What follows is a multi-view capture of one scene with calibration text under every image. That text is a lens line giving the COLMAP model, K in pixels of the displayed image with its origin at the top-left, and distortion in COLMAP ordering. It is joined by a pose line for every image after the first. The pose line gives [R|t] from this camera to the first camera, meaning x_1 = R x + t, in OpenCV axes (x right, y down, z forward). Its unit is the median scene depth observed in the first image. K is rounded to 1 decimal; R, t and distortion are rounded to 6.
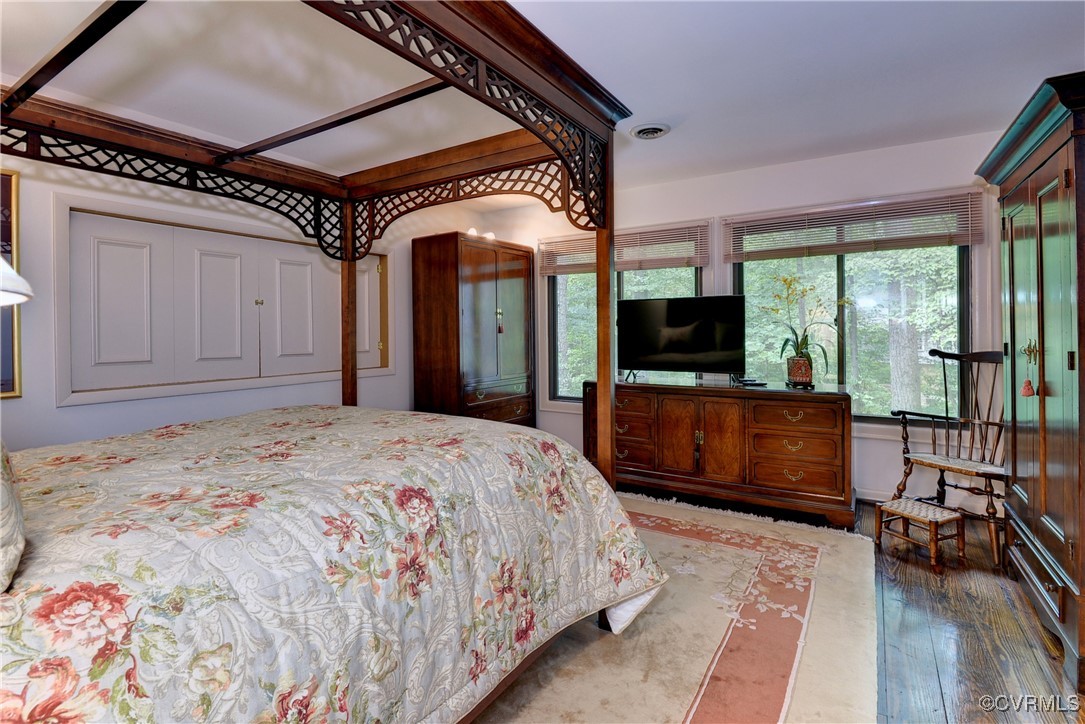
lens RADIAL K [[522.9, 0, 542.4], [0, 522.9, 332.2], [0, 0, 1]] dist [-0.012929, -0.000889]
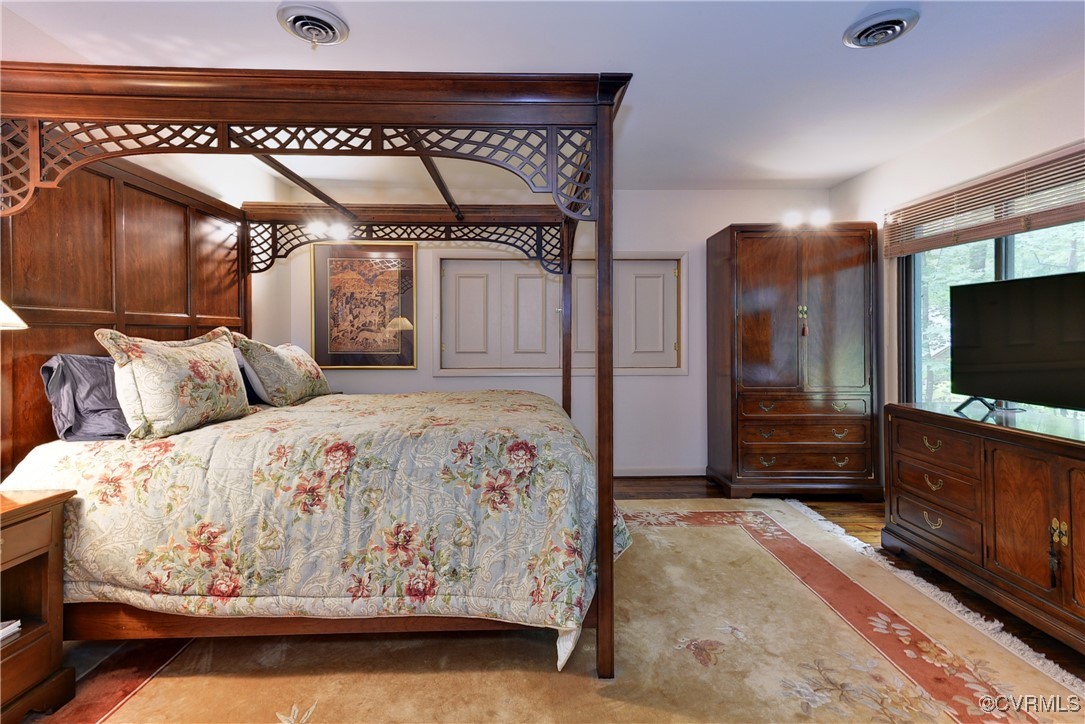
lens RADIAL K [[511.7, 0, 539.0], [0, 511.7, 329.2], [0, 0, 1]] dist [0.027967, -0.000324]
pose [[0.553973, -0.000988, -0.832534, 0.677431], [-0.002672, 0.999992, -0.002965, -0.008618], [0.832530, 0.003867, 0.553966, 0.362542]]
